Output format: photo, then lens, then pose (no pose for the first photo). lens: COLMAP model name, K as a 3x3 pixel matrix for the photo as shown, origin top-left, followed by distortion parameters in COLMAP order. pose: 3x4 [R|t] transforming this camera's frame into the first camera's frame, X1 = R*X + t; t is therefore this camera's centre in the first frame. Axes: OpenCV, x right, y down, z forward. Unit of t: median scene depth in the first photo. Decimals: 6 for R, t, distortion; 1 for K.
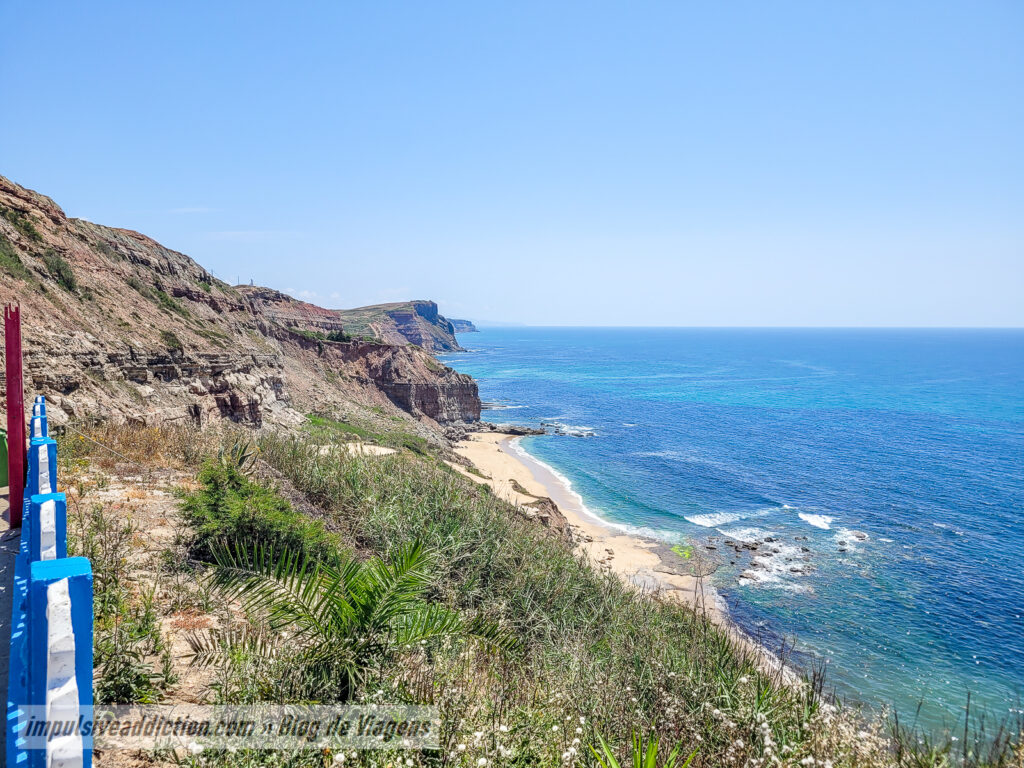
lens RADIAL K [[797.2, 0, 515.5], [0, 797.2, 384.2], [0, 0, 1]] dist [0.064996, -0.056621]
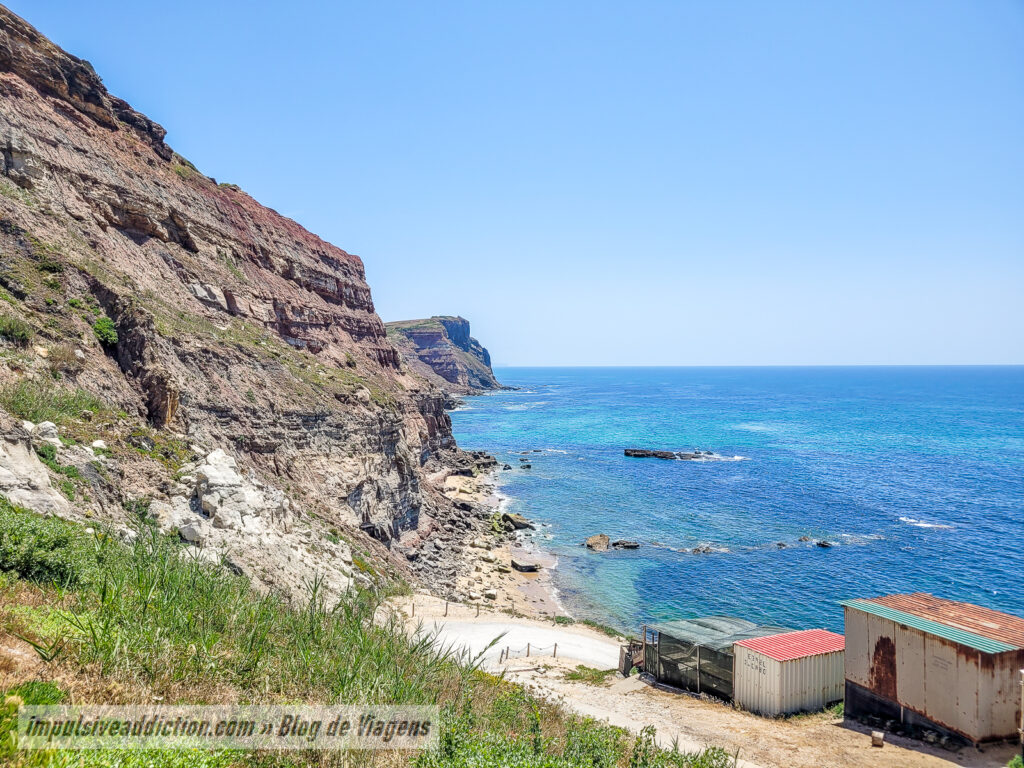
lens RADIAL K [[797.2, 0, 513.2], [0, 797.2, 383.7], [0, 0, 1]] dist [0.064996, -0.056621]
pose [[0.999764, -0.002347, 0.021606, -0.337528], [0.003474, 0.998627, -0.052270, -0.045875], [-0.021454, 0.052332, 0.998399, 1.384777]]
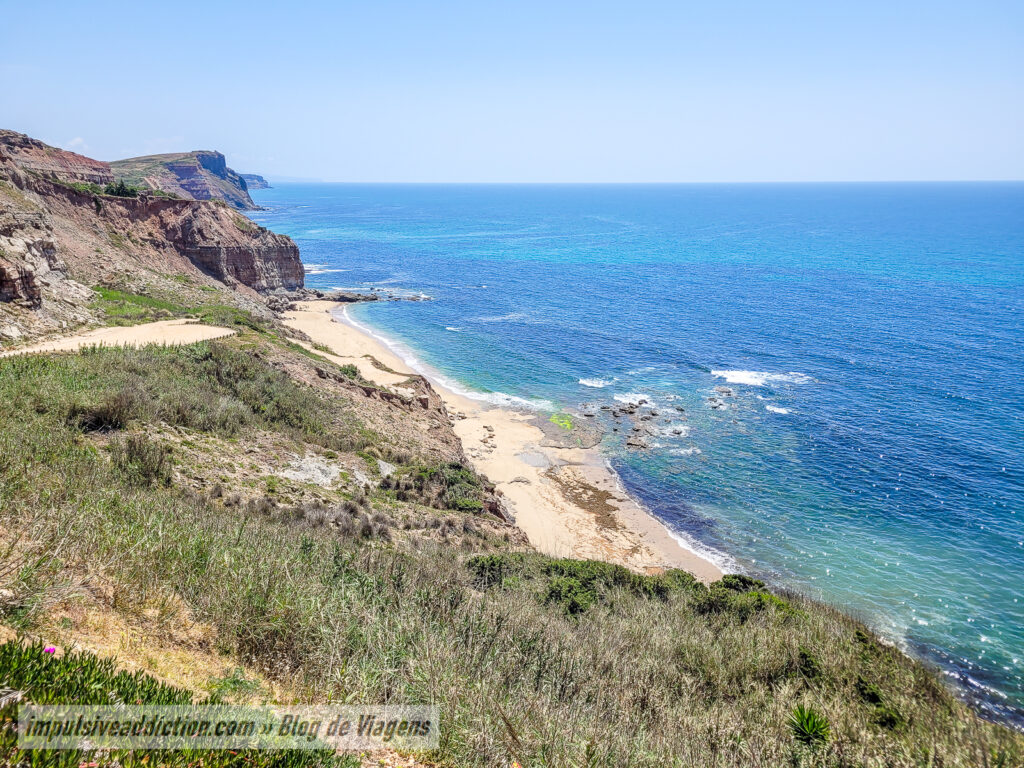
lens RADIAL K [[797.2, 0, 523.7], [0, 797.2, 385.0], [0, 0, 1]] dist [0.064996, -0.056621]
pose [[0.968540, -0.064220, 0.240430, -0.032177], [0.021419, 0.984056, 0.176563, -0.000183], [-0.247935, -0.165858, 0.954473, 0.067930]]
